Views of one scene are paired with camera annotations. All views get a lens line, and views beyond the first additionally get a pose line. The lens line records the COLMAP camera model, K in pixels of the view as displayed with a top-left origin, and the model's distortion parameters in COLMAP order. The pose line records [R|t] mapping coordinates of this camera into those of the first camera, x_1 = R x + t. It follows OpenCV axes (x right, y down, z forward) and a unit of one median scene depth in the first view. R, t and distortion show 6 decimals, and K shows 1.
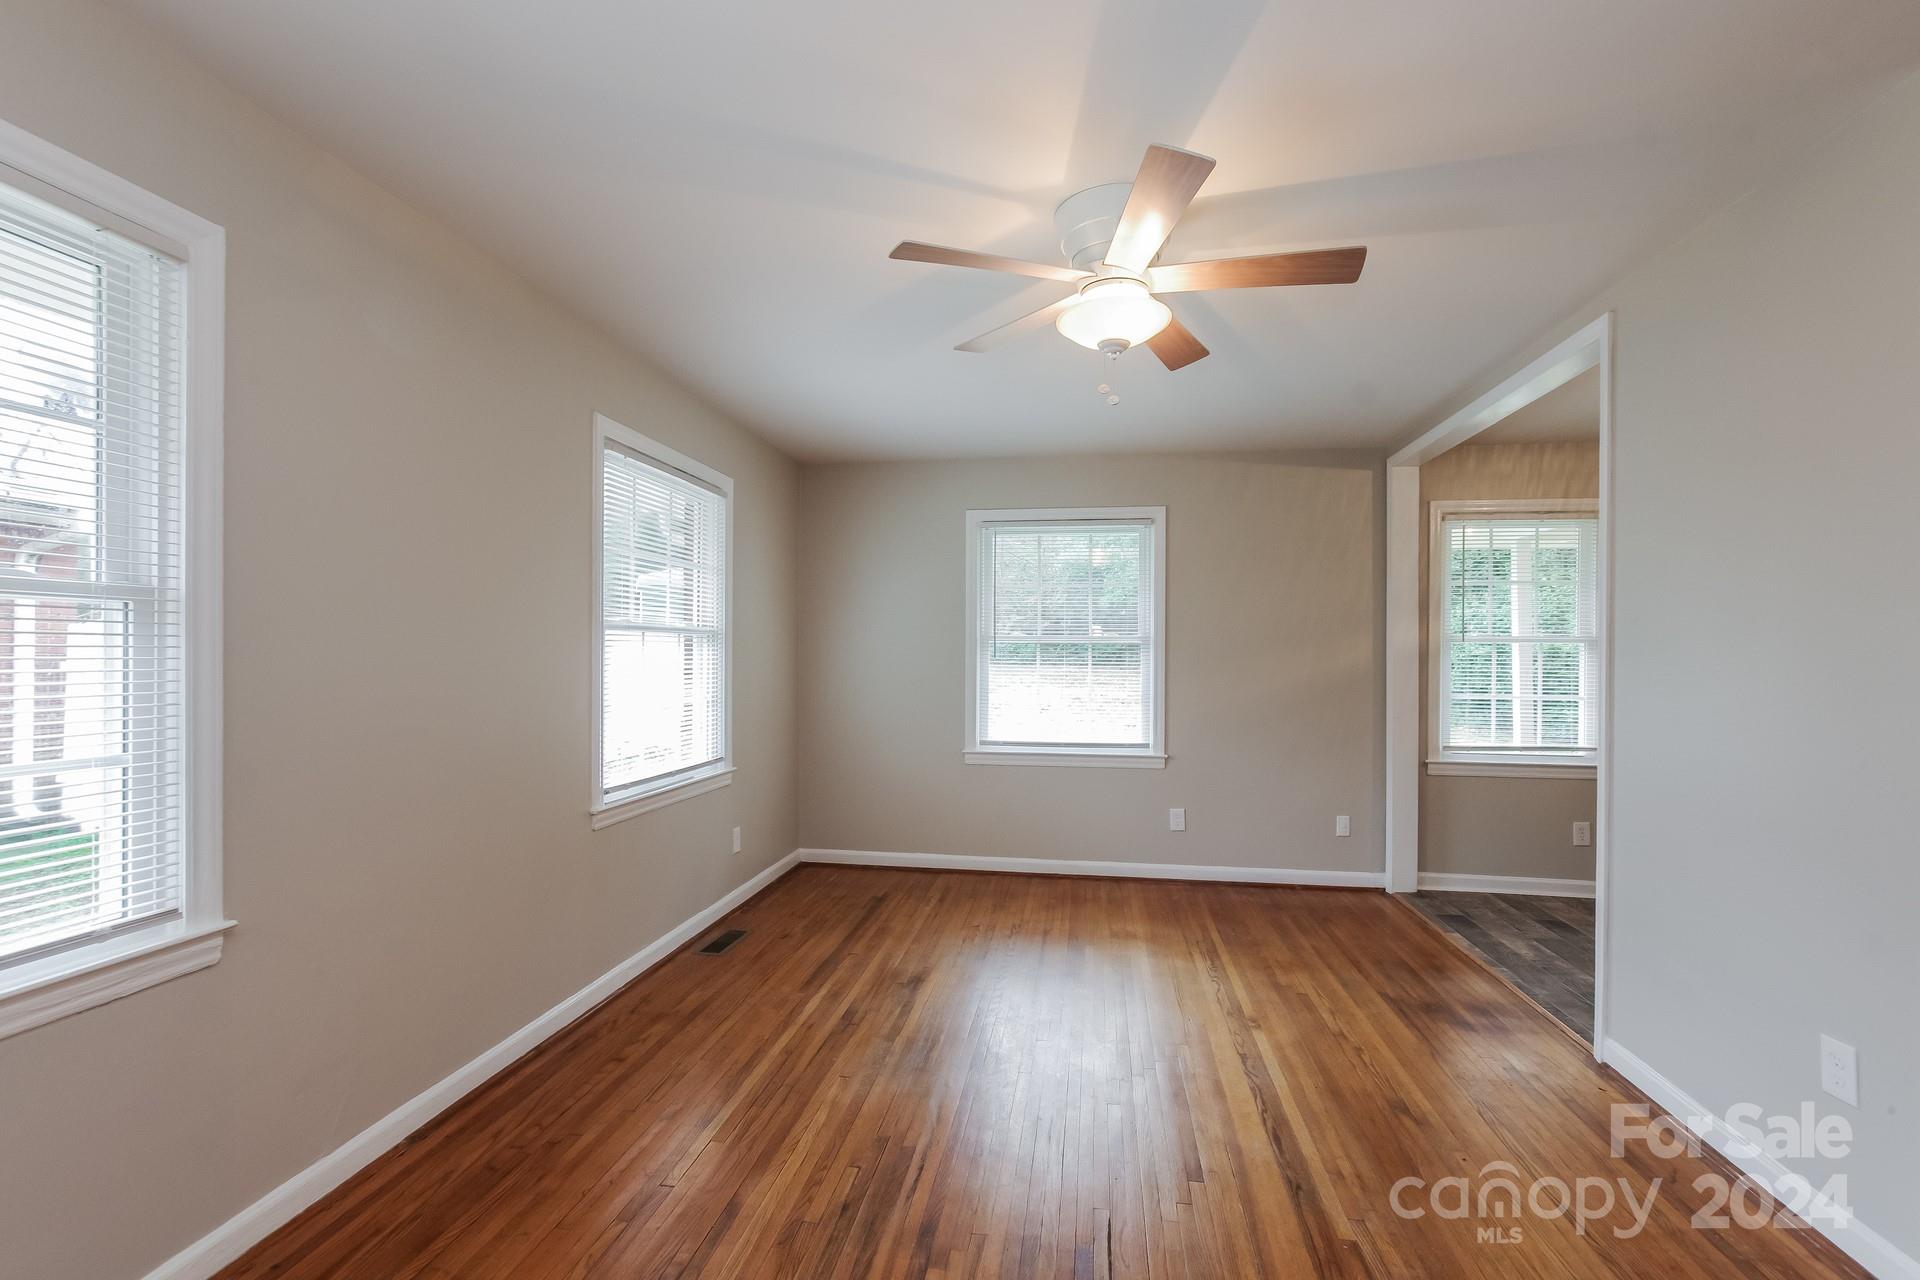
lens RADIAL K [[844.2, 0, 967.8], [0, 844.2, 661.2], [0, 0, 1]] dist [0.001023, 0.000162]
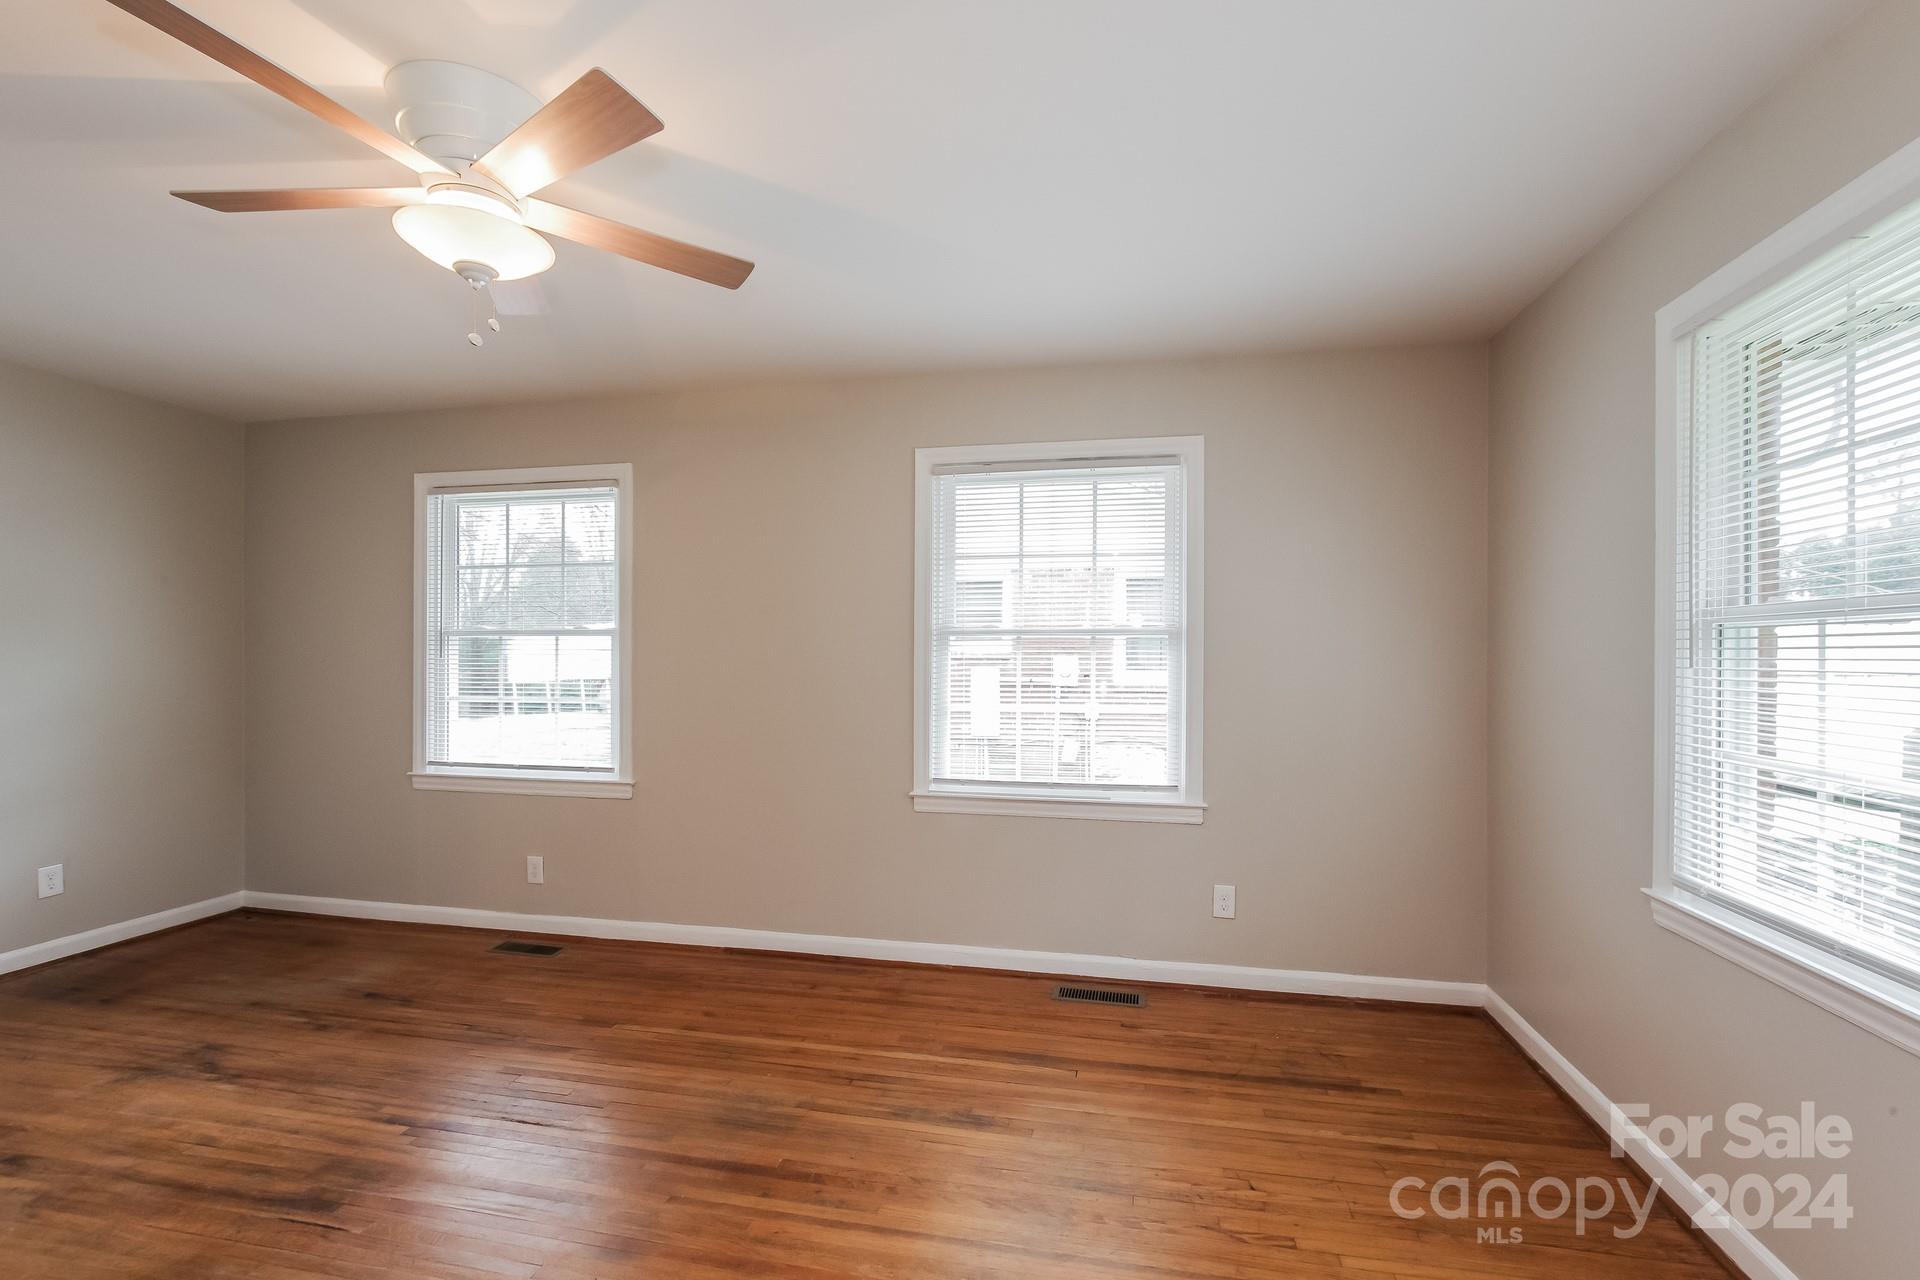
lens RADIAL K [[844.2, 0, 967.8], [0, 844.2, 661.2], [0, 0, 1]] dist [0.001023, 0.000162]
pose [[-0.058128, -0.010794, -0.998251, 0.638109], [-0.015197, 0.999835, -0.009926, 0.007674], [0.998193, 0.014594, -0.058282, 1.029400]]
